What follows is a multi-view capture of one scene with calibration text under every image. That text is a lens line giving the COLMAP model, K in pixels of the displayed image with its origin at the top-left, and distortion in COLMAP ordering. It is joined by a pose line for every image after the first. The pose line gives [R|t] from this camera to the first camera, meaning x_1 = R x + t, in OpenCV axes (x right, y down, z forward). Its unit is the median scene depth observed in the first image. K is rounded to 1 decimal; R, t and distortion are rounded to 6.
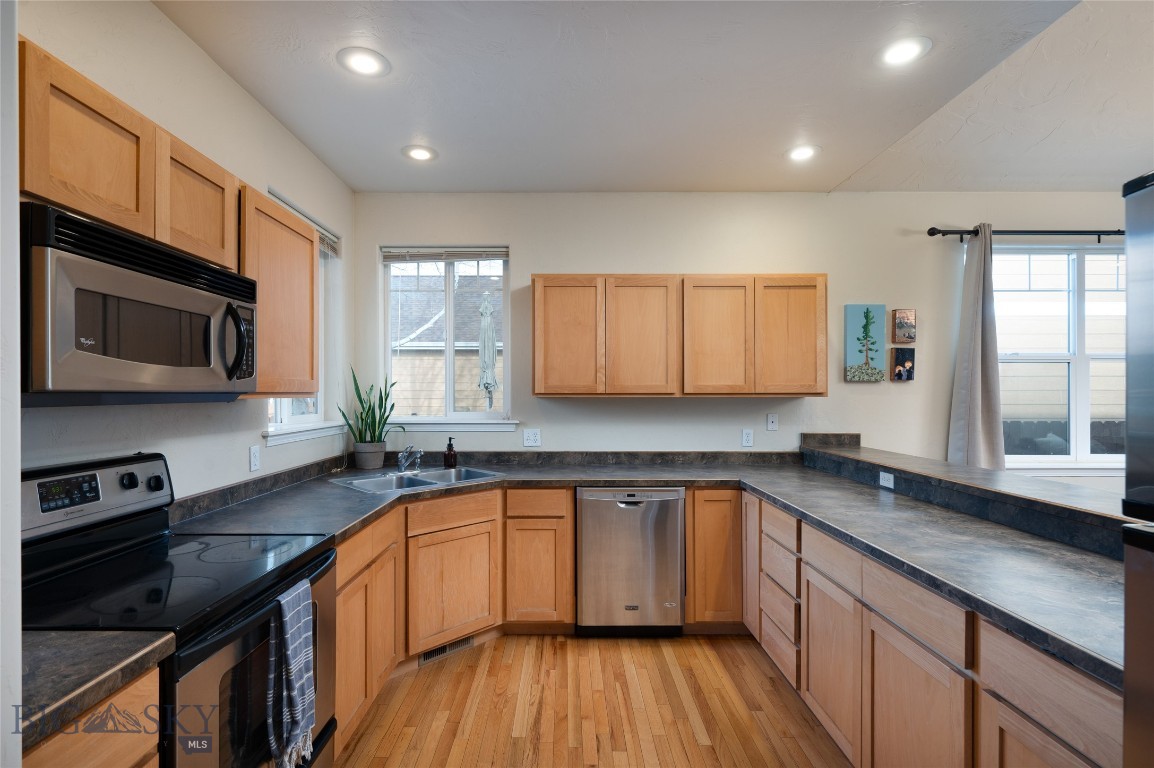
lens RADIAL K [[605.8, 0, 575.8], [0, 605.8, 384.9], [0, 0, 1]] dist [0.000950, -0.000018]
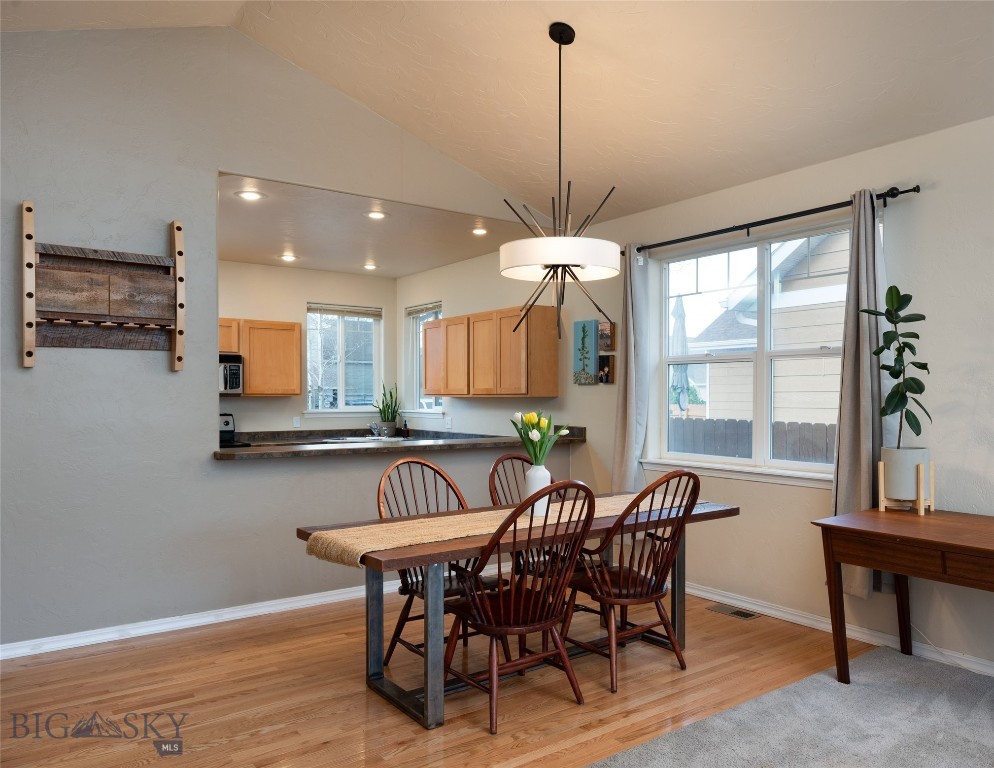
lens RADIAL K [[728.2, 0, 497.6], [0, 728.2, 386.5], [0, 0, 1]] dist [-0.000335, -0.000515]
pose [[0.588321, -0.010457, -0.808560, 1.555756], [0.005273, 0.999945, -0.009095, 0.011290], [0.808610, 0.001087, 0.588344, 0.003757]]
